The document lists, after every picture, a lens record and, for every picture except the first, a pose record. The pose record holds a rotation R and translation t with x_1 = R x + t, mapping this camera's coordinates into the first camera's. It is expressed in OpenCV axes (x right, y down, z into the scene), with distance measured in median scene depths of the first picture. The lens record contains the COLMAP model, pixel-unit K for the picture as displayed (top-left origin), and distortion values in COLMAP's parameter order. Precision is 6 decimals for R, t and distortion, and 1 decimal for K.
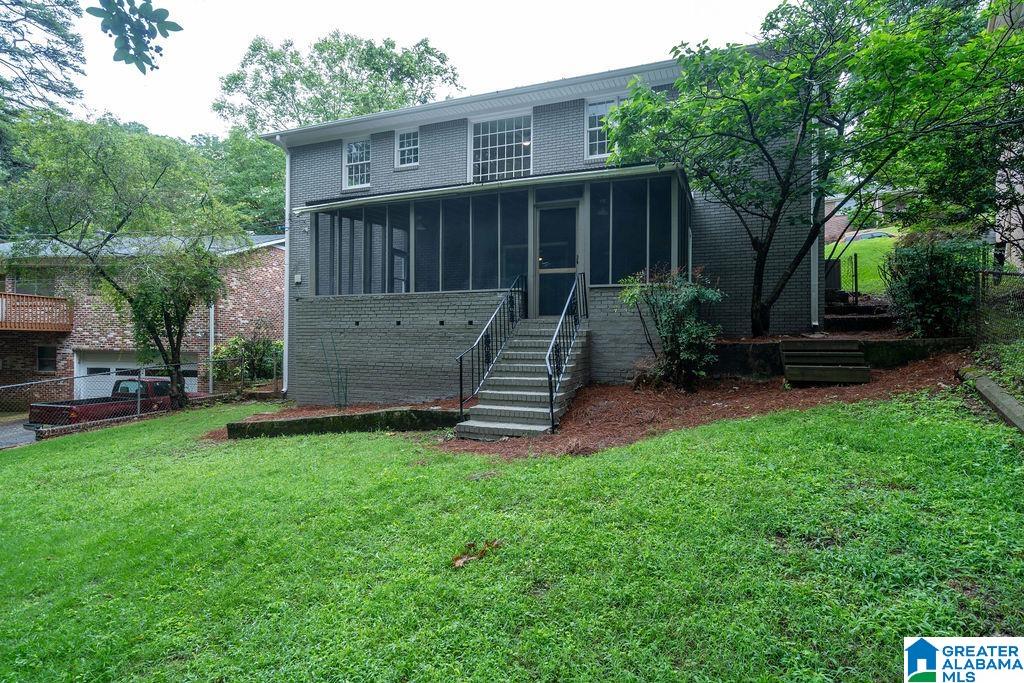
lens RADIAL K [[530.0, 0, 512.0], [0, 530.0, 343.4], [0, 0, 1]] dist [0.003441, 0.000366]
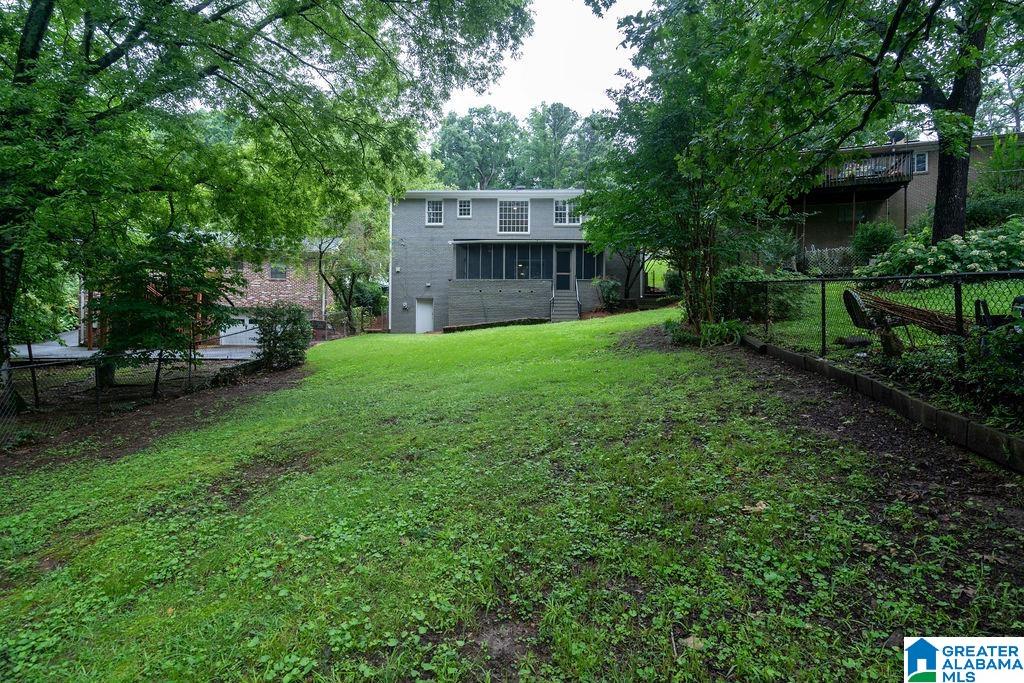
lens RADIAL K [[530.0, 0, 512.7], [0, 530.0, 340.3], [0, 0, 1]] dist [0.003441, 0.000366]
pose [[0.948258, 0.002143, 0.317494, -1.002644], [-0.004644, 0.999964, 0.007121, 0.186880], [-0.317468, -0.008227, 0.948233, -1.494531]]
